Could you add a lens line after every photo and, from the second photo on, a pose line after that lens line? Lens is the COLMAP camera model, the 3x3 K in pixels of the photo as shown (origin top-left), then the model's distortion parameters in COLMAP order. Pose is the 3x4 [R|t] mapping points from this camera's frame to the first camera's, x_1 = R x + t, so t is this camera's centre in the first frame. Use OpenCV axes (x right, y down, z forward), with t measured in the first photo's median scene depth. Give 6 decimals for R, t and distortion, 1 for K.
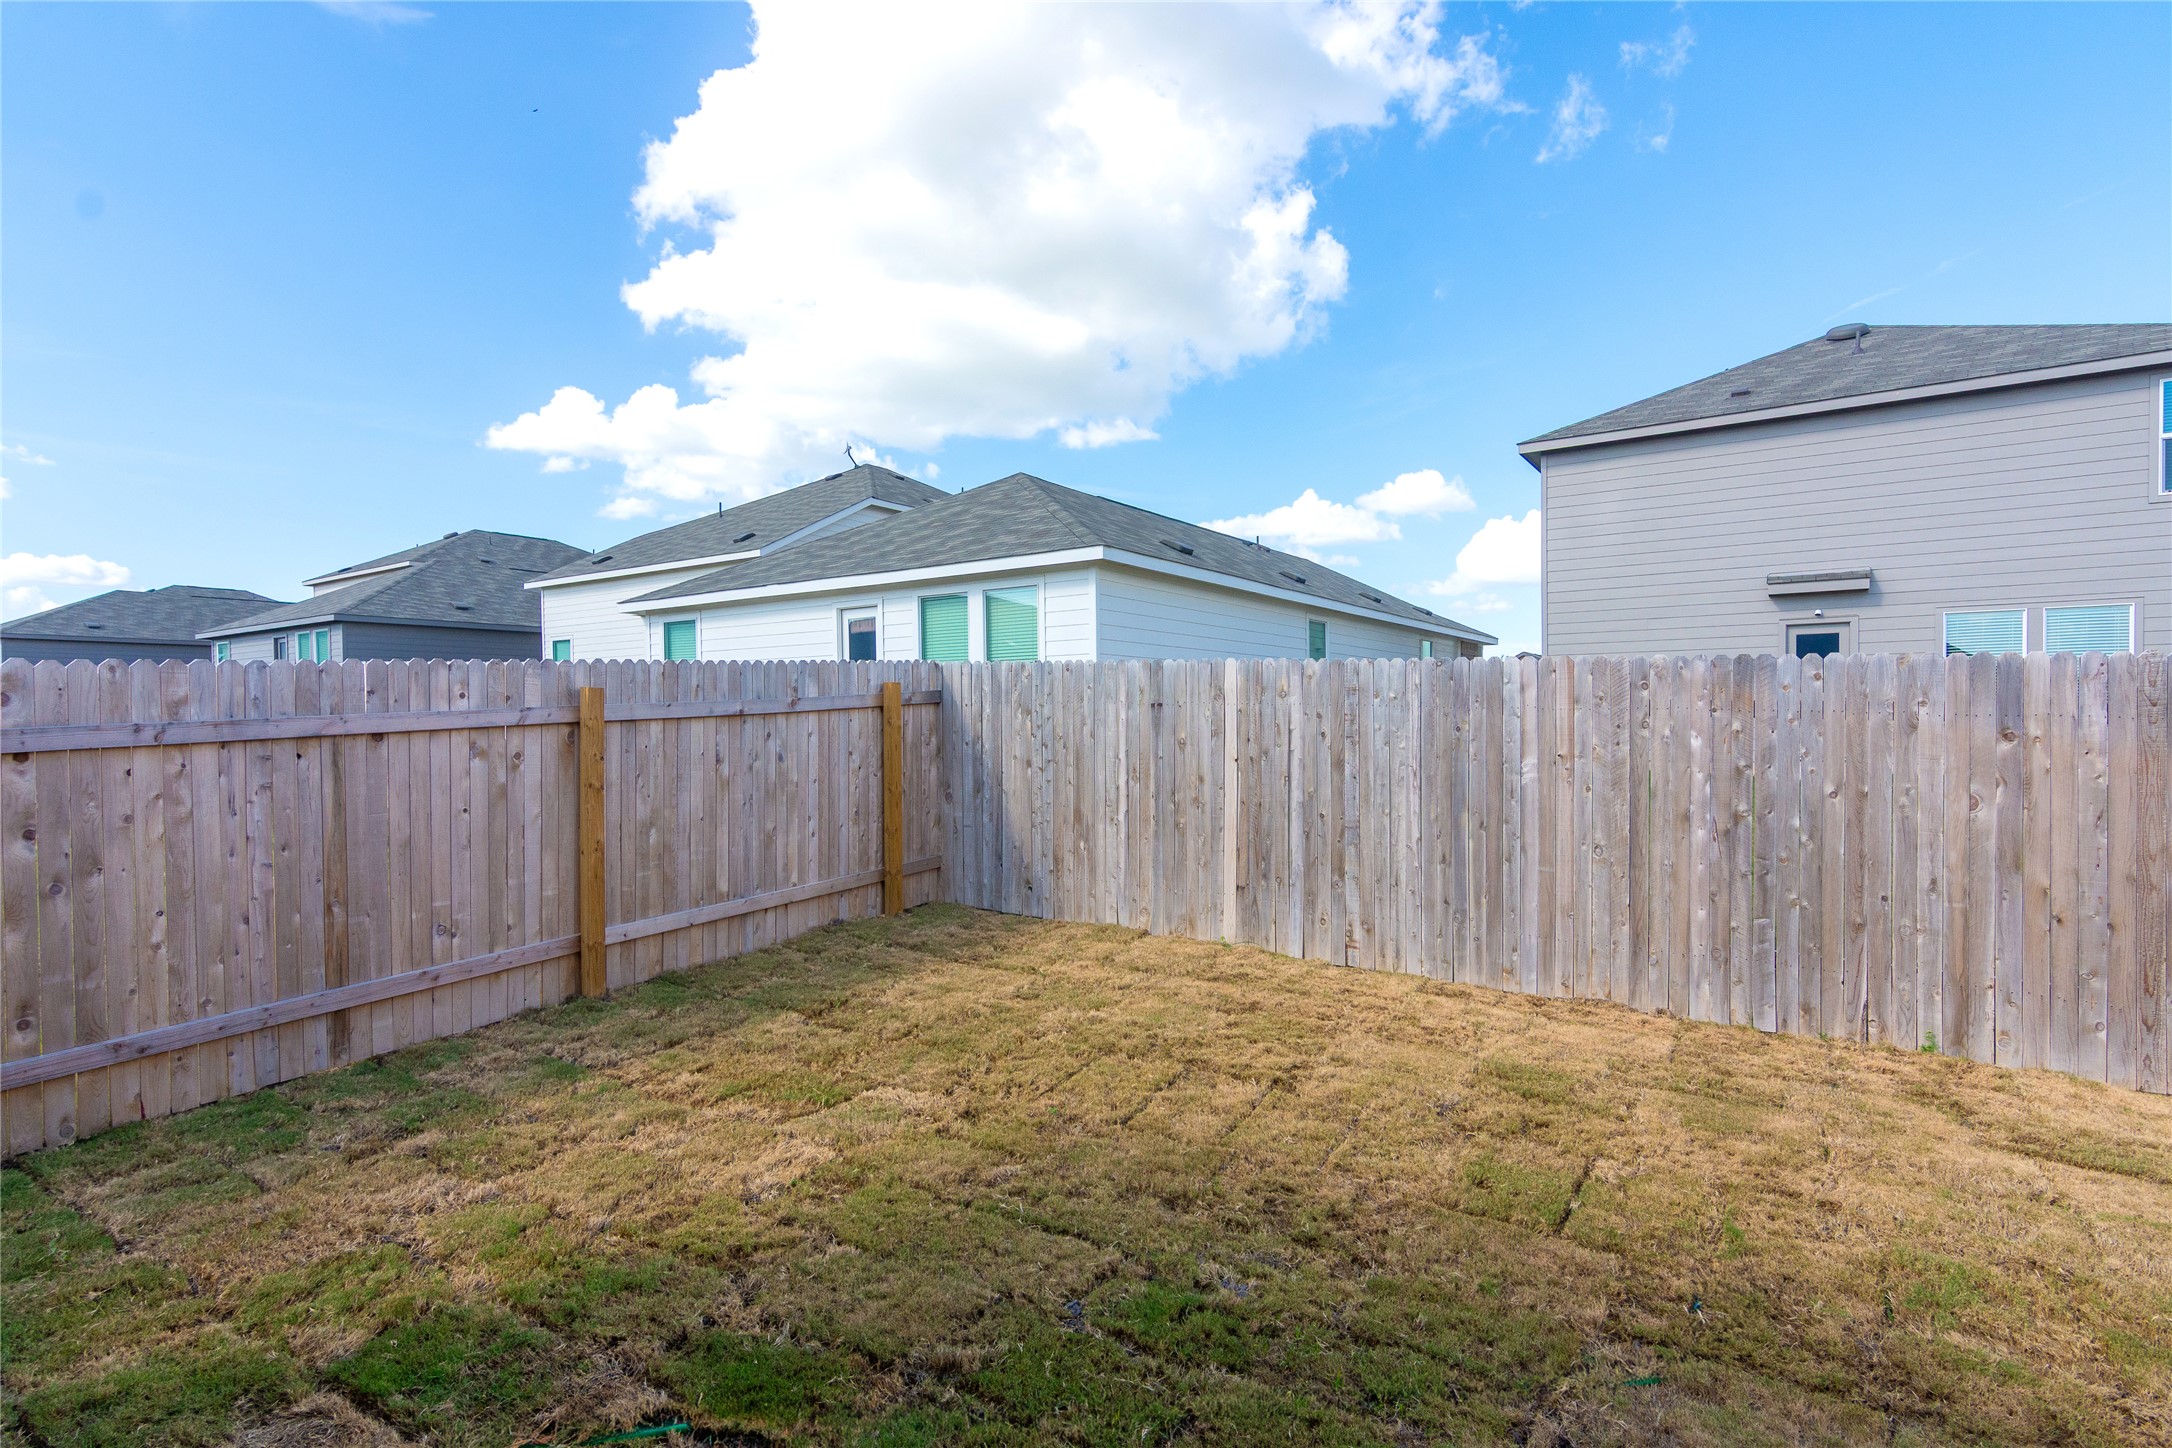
lens RADIAL K [[1067.8, 0, 1088.4], [0, 1067.8, 737.5], [0, 0, 1]] dist [-0.006442, 0.007750]
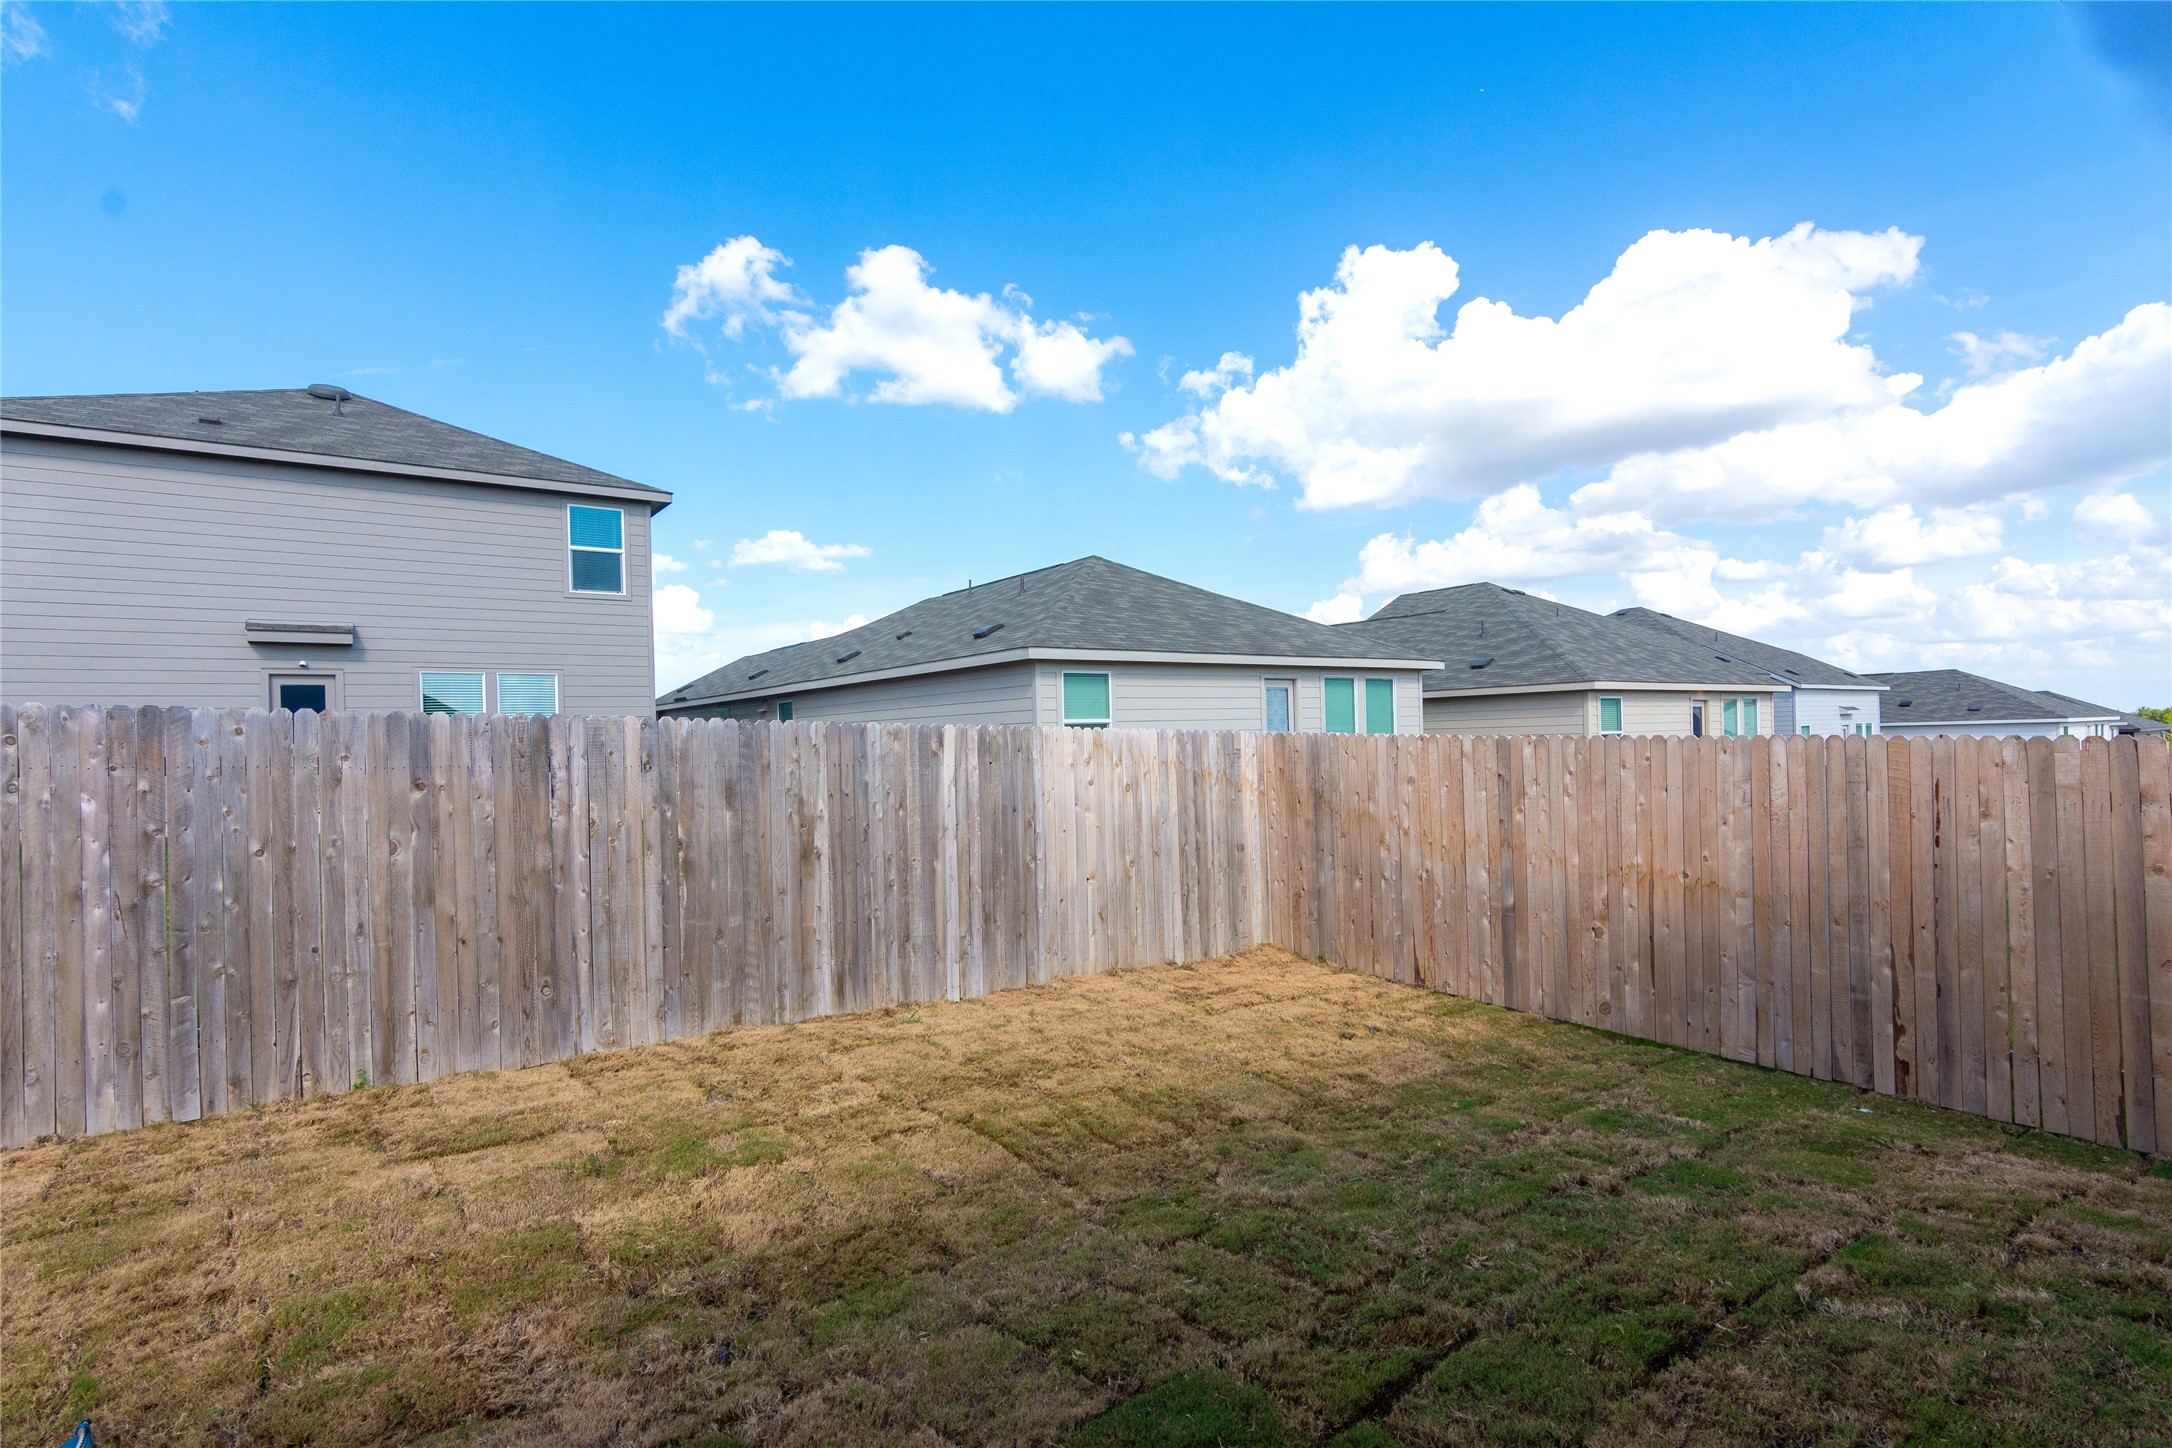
lens RADIAL K [[1044.4, 0, 1090.0], [0, 1044.4, 737.7], [0, 0, 1]] dist [-0.002234, 0.002057]
pose [[0.336703, 0.003792, 0.941603, 0.056062], [0.040415, 0.999012, -0.018475, -0.002851], [-0.940743, 0.044276, 0.336217, -0.035741]]
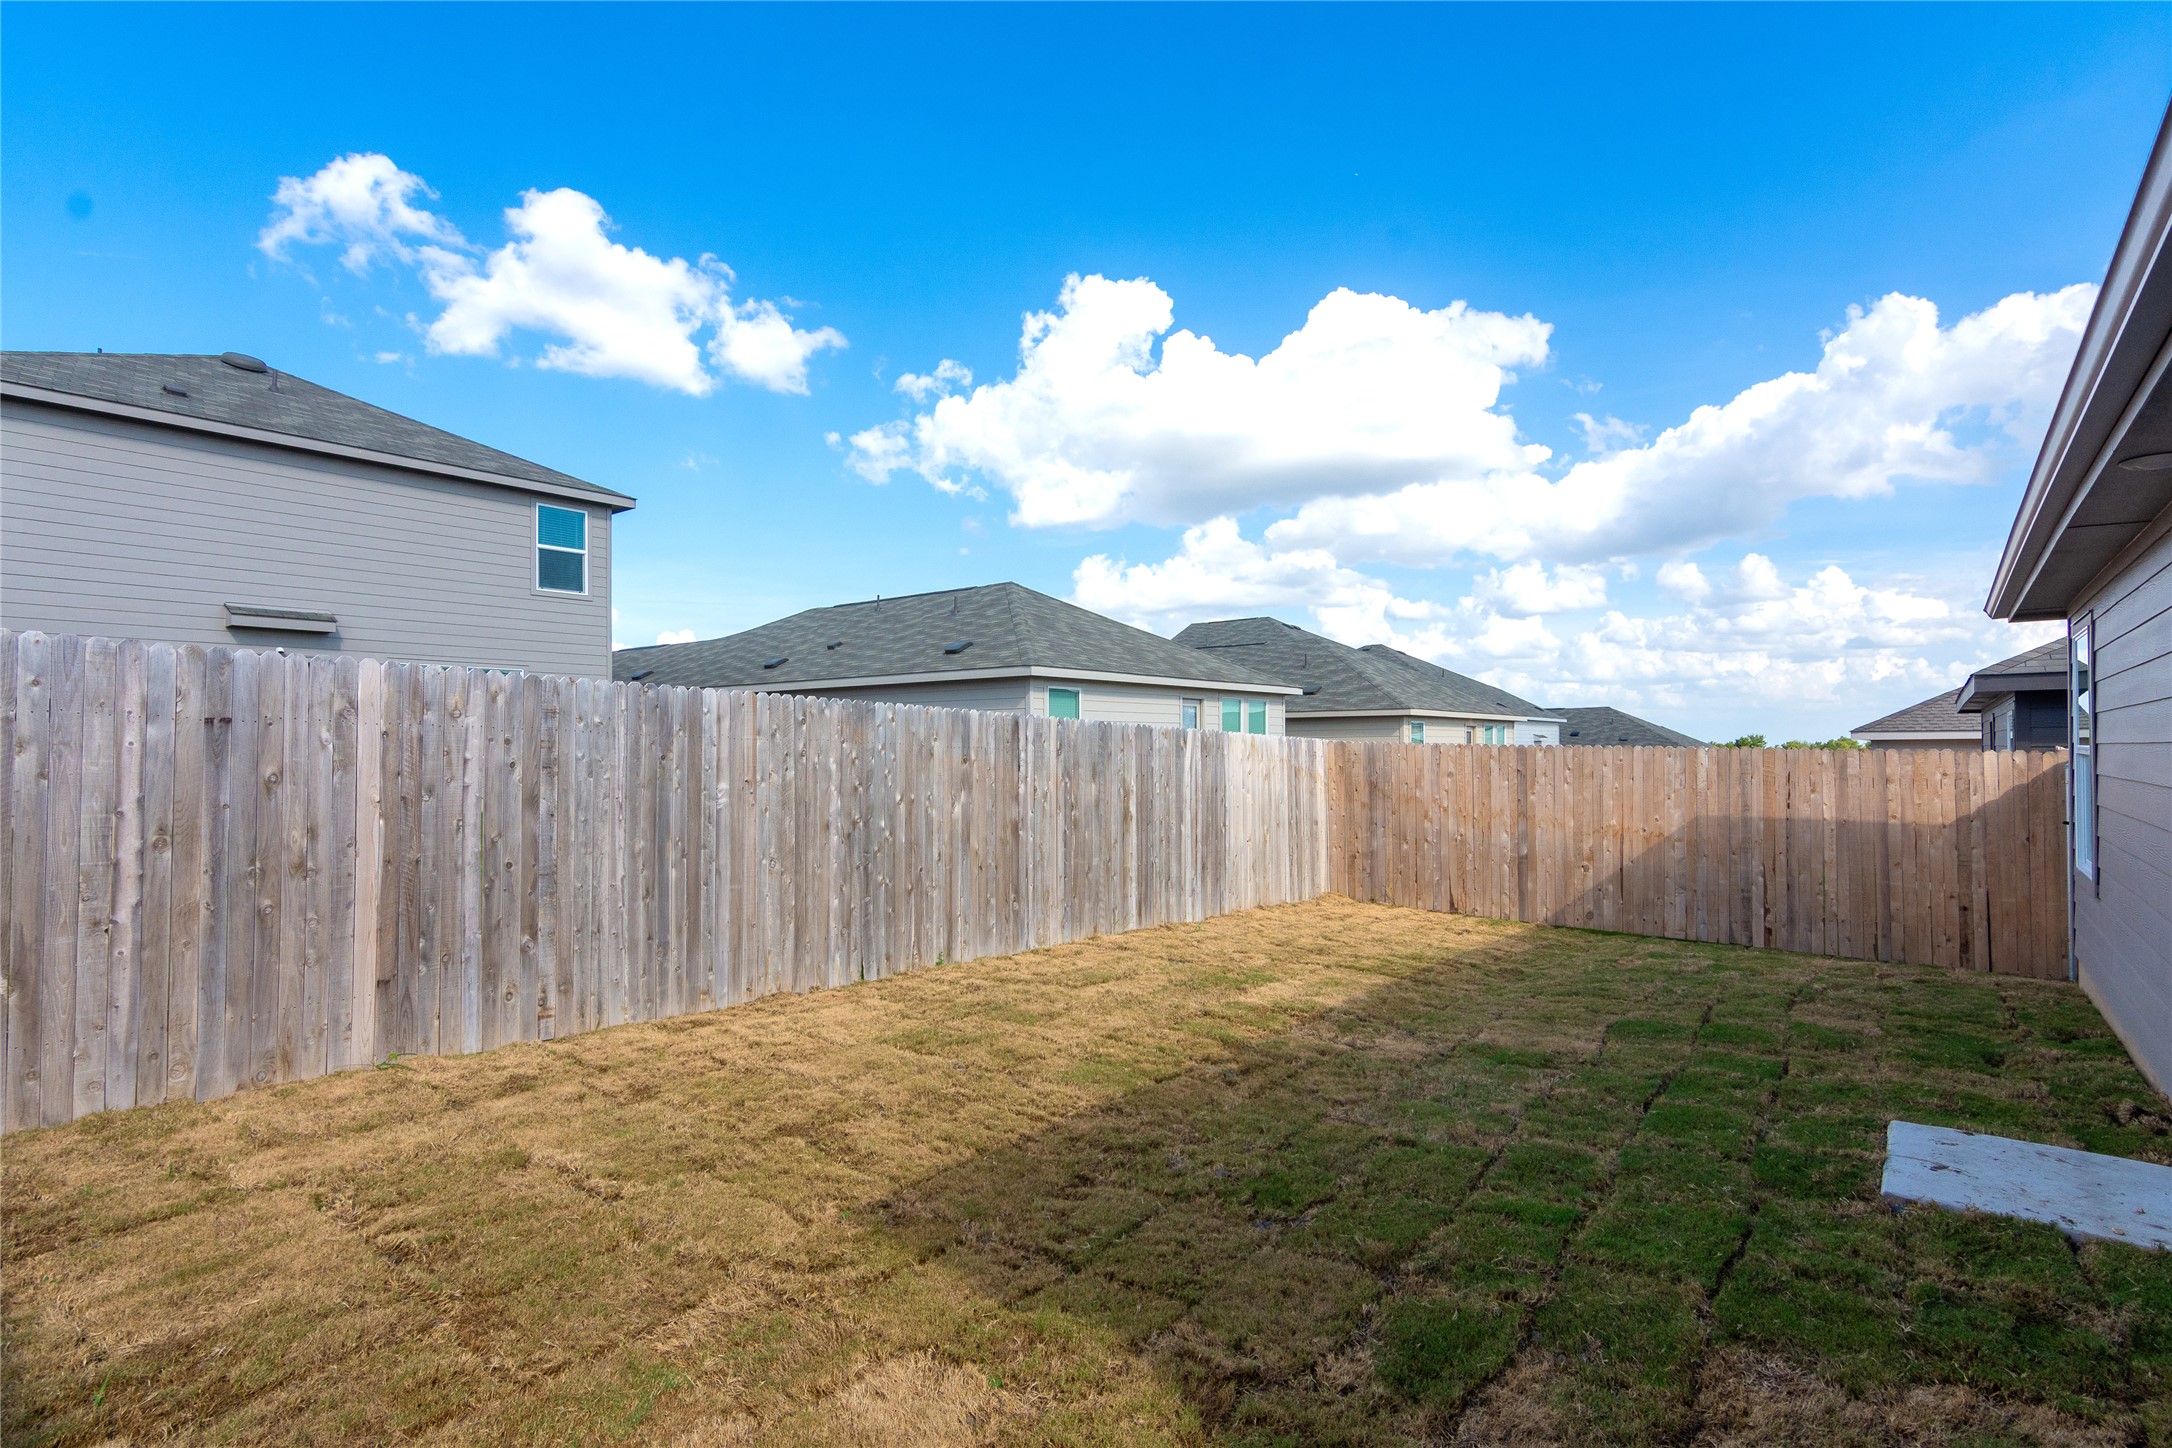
lens RADIAL K [[1067.8, 0, 1088.4], [0, 1067.8, 737.5], [0, 0, 1]] dist [-0.006442, 0.007750]
pose [[0.079441, 0.021959, 0.996598, -0.697219], [0.023122, 0.999448, -0.023865, 0.007074], [-0.996571, 0.024939, 0.078890, 0.617190]]
